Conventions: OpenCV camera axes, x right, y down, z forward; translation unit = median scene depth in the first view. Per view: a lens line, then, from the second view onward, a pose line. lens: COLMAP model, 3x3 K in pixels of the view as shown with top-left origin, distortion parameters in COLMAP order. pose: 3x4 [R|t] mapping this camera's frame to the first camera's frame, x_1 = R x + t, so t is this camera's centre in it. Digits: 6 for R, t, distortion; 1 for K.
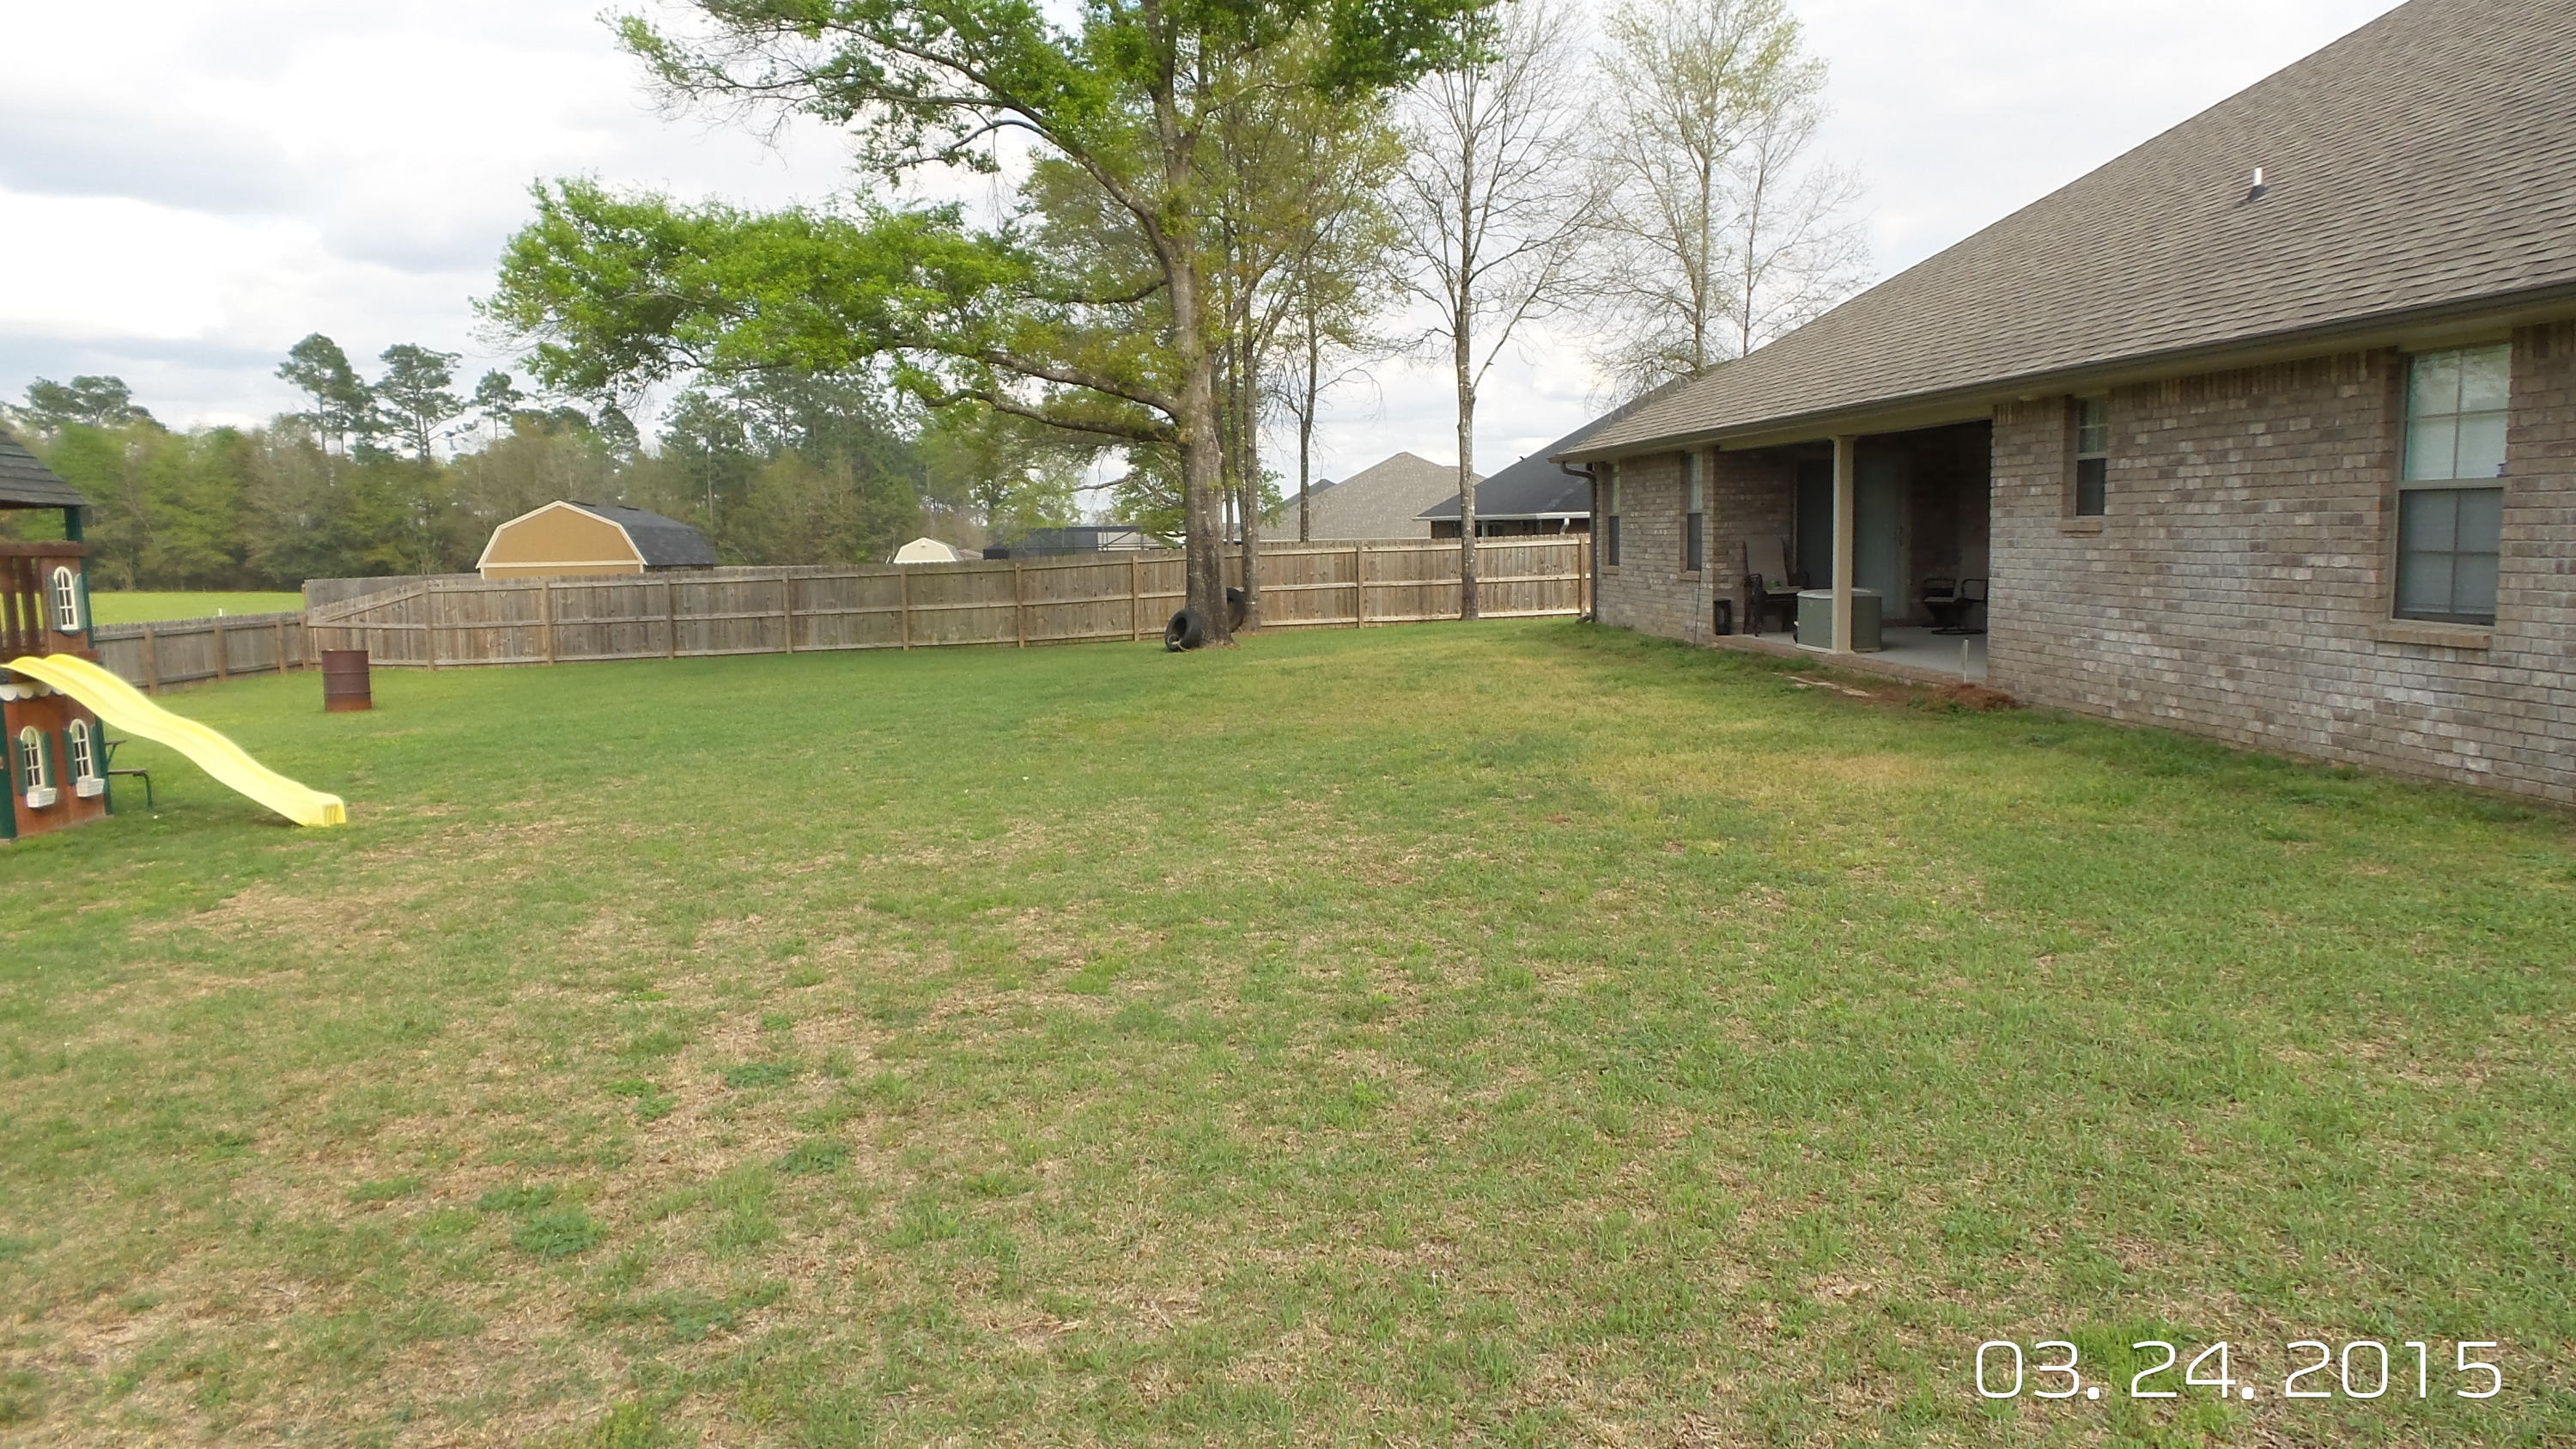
lens RADIAL K [[1760.4, 0, 1303.1], [0, 1760.4, 739.9], [0, 0, 1]] dist [-0.012671, 0.014982]
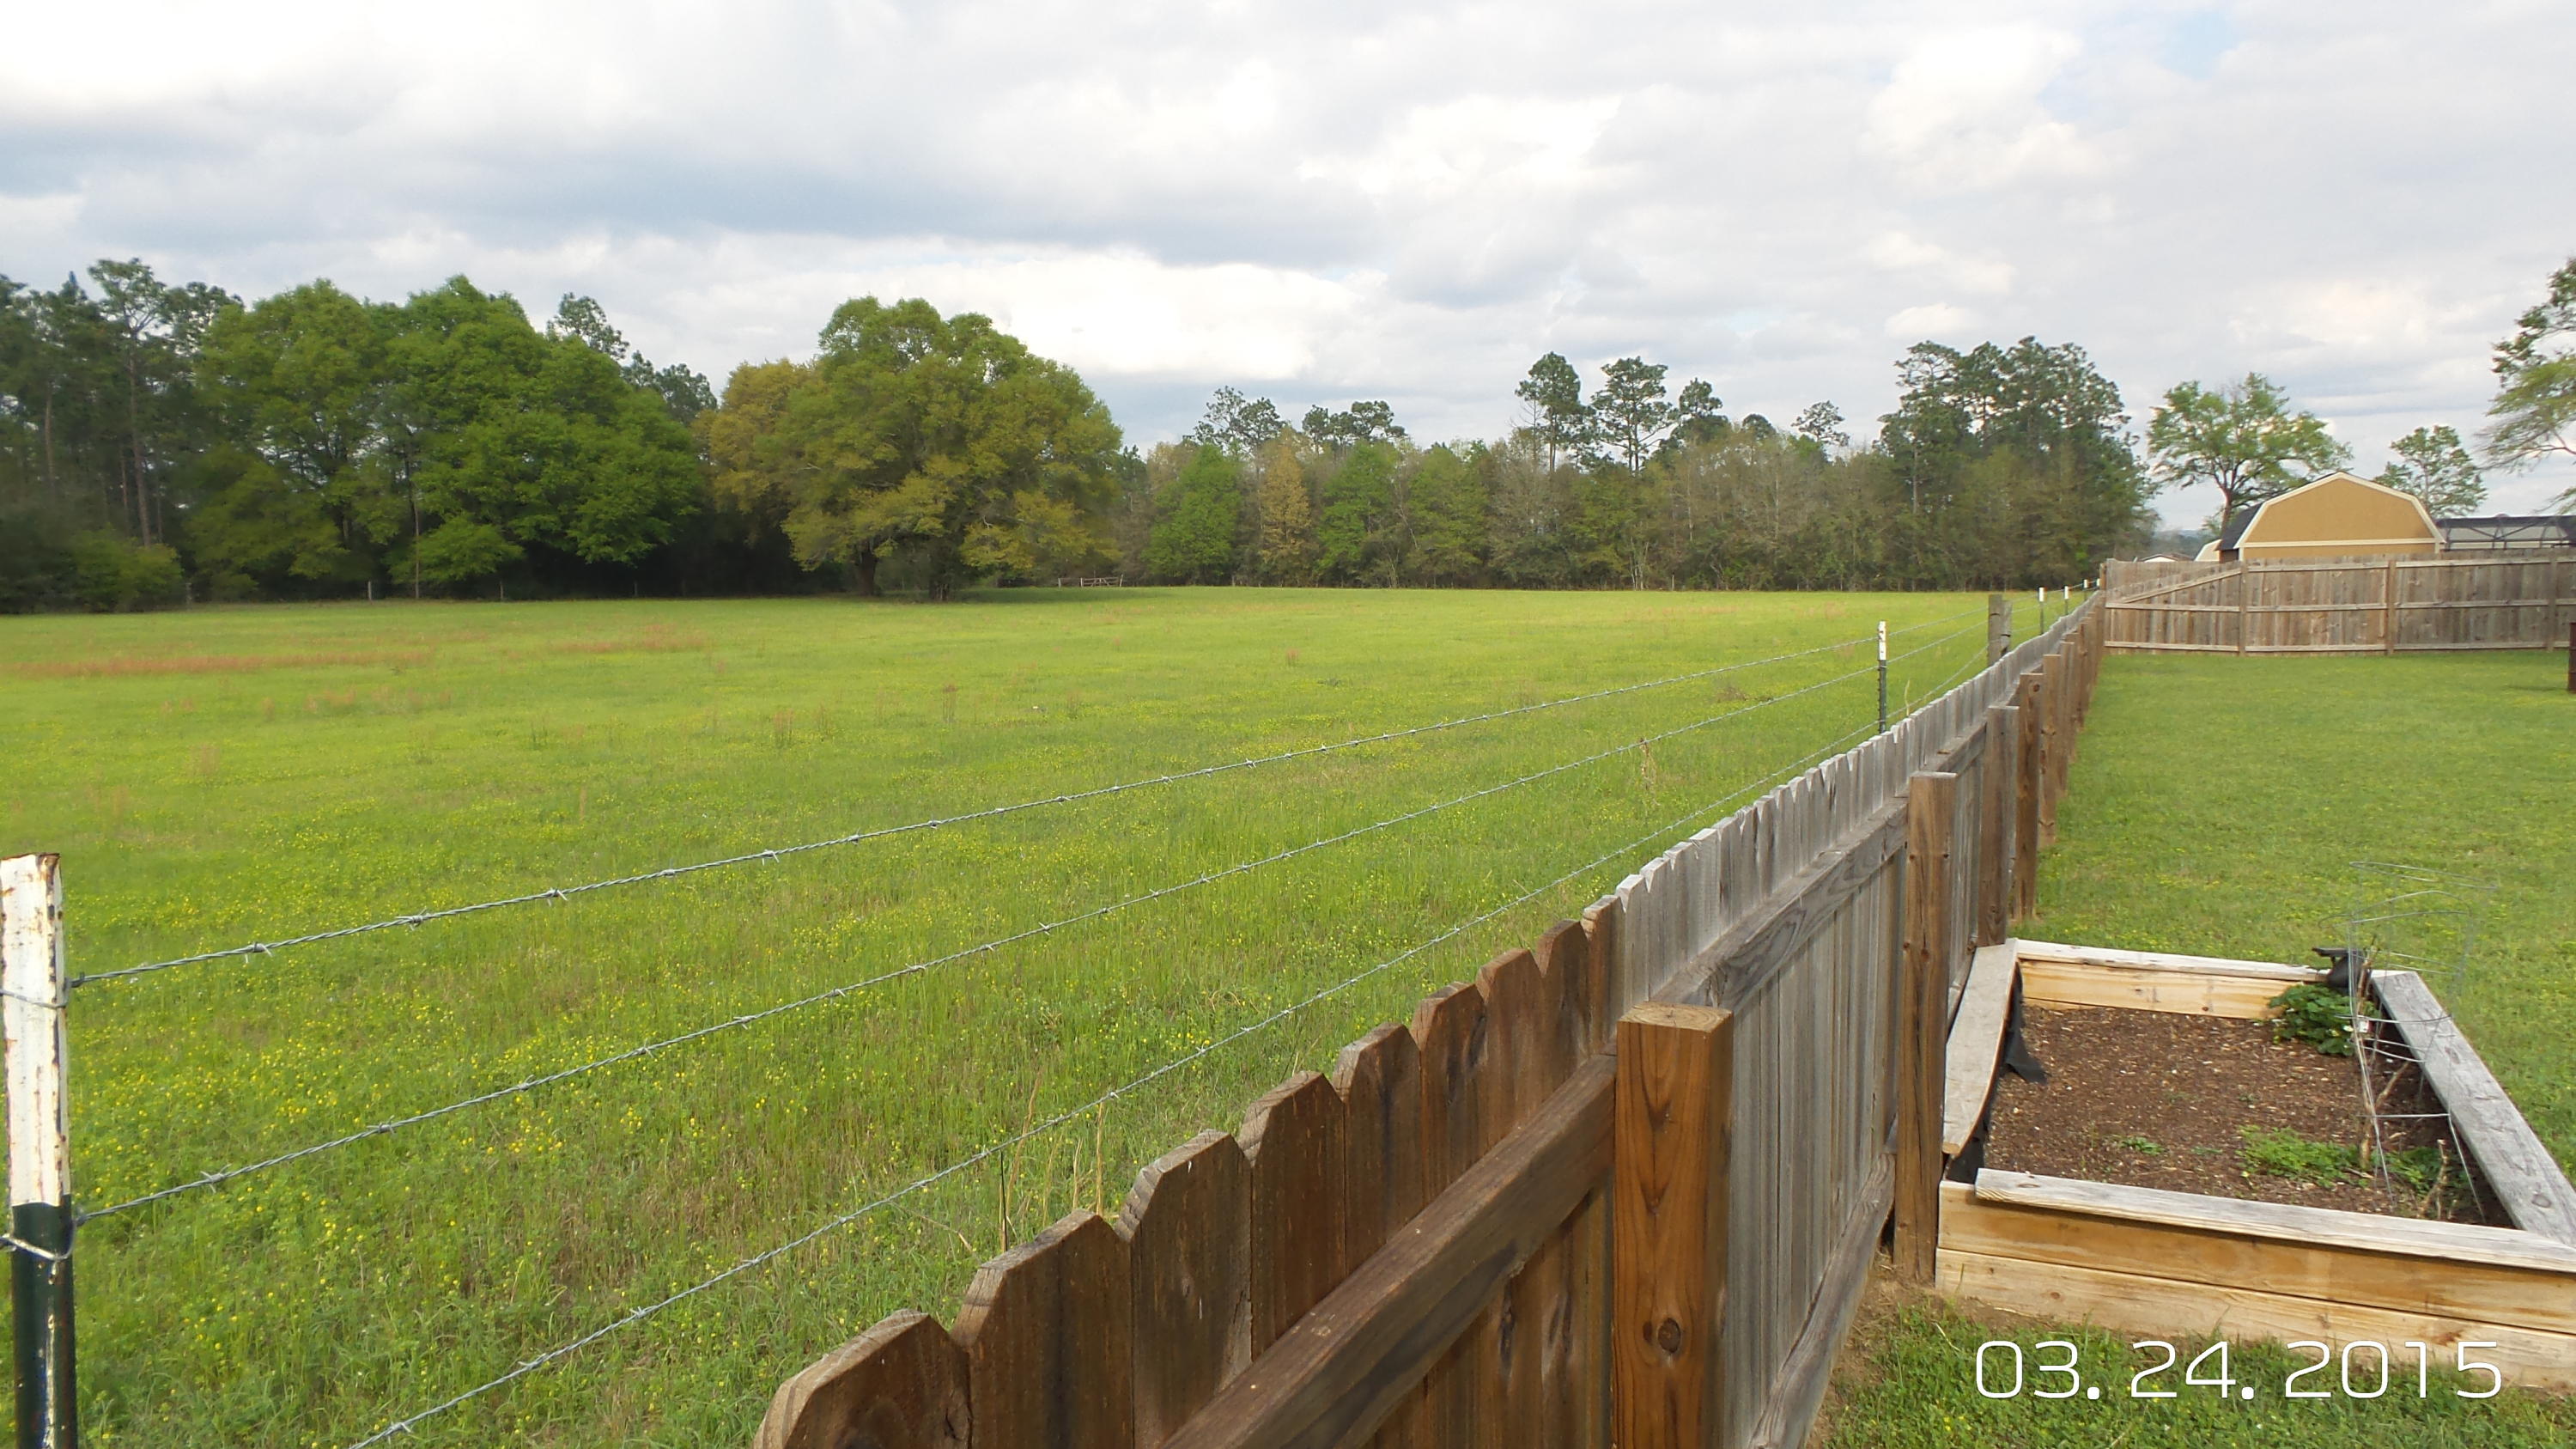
lens RADIAL K [[1760.4, 0, 1287.8], [0, 1760.4, 723.2], [0, 0, 1]] dist [-0.012671, 0.014982]
pose [[0.862079, 0.045771, -0.504703, -0.147153], [-0.053643, 0.998560, -0.001069, 0.007529], [0.503927, 0.027996, 0.863292, -0.016320]]
